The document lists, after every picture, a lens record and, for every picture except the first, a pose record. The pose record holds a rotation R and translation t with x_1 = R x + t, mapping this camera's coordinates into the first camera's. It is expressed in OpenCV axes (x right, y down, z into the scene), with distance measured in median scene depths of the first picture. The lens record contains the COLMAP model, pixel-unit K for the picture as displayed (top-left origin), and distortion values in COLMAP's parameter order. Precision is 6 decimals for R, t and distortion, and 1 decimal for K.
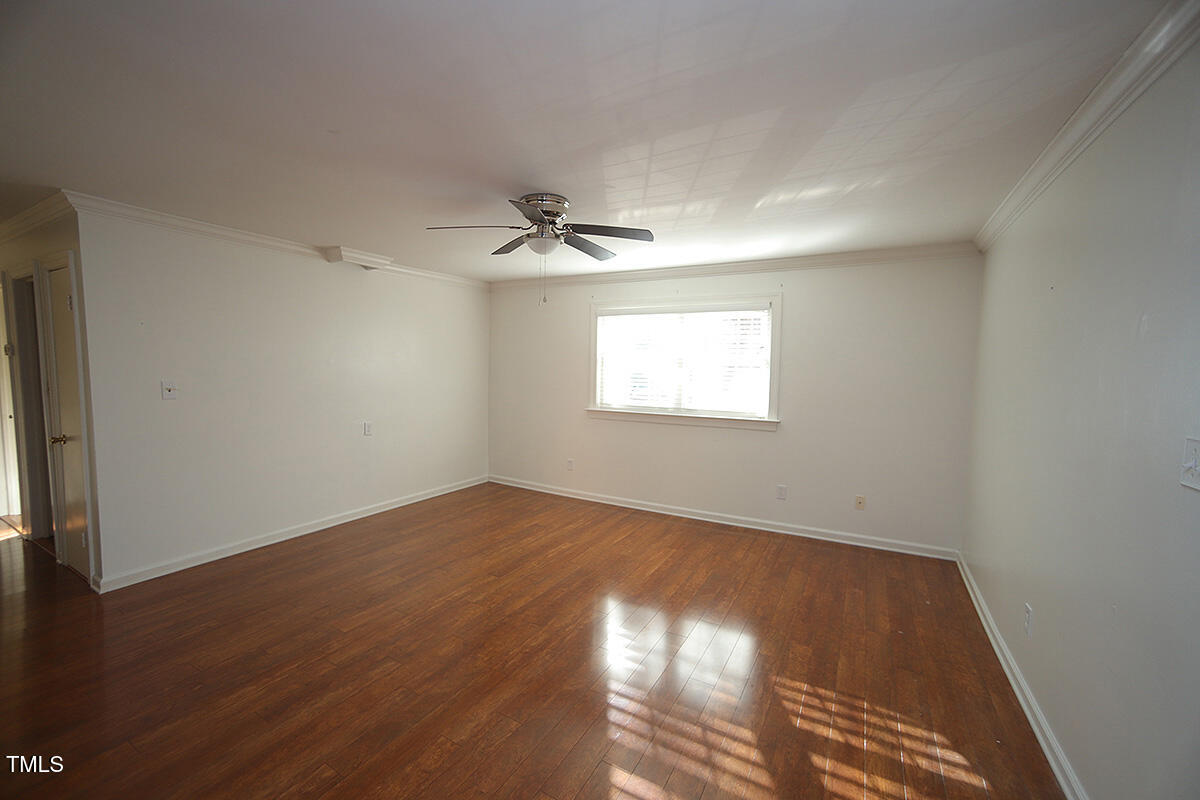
lens RADIAL K [[483.4, 0, 597.6], [0, 483.4, 399.0], [0, 0, 1]] dist [-0.068135, 0.031561]
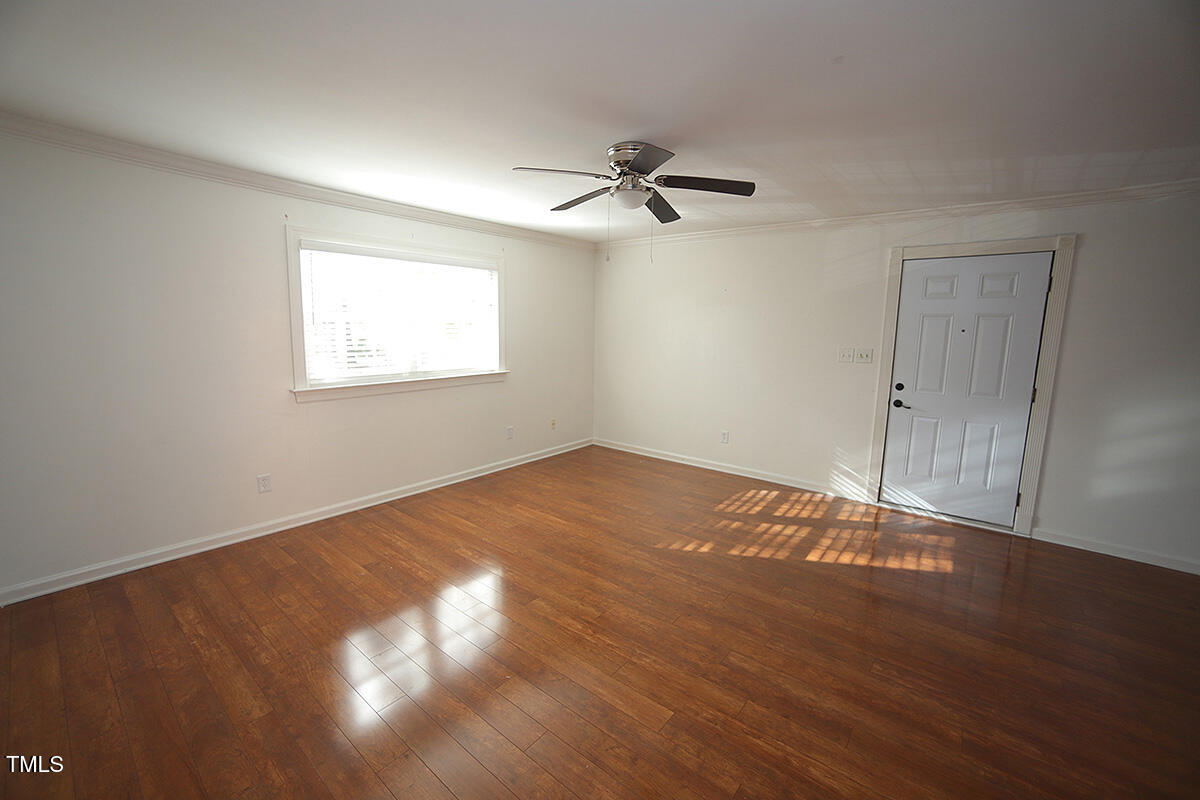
lens RADIAL K [[481.0, 0, 598.7], [0, 481.0, 398.5], [0, 0, 1]] dist [-0.067706, 0.032567]
pose [[0.165111, -0.160484, 0.973131, -0.800603], [0.054274, 0.986656, 0.153506, -0.061412], [-0.984781, 0.027470, 0.171618, 0.667383]]
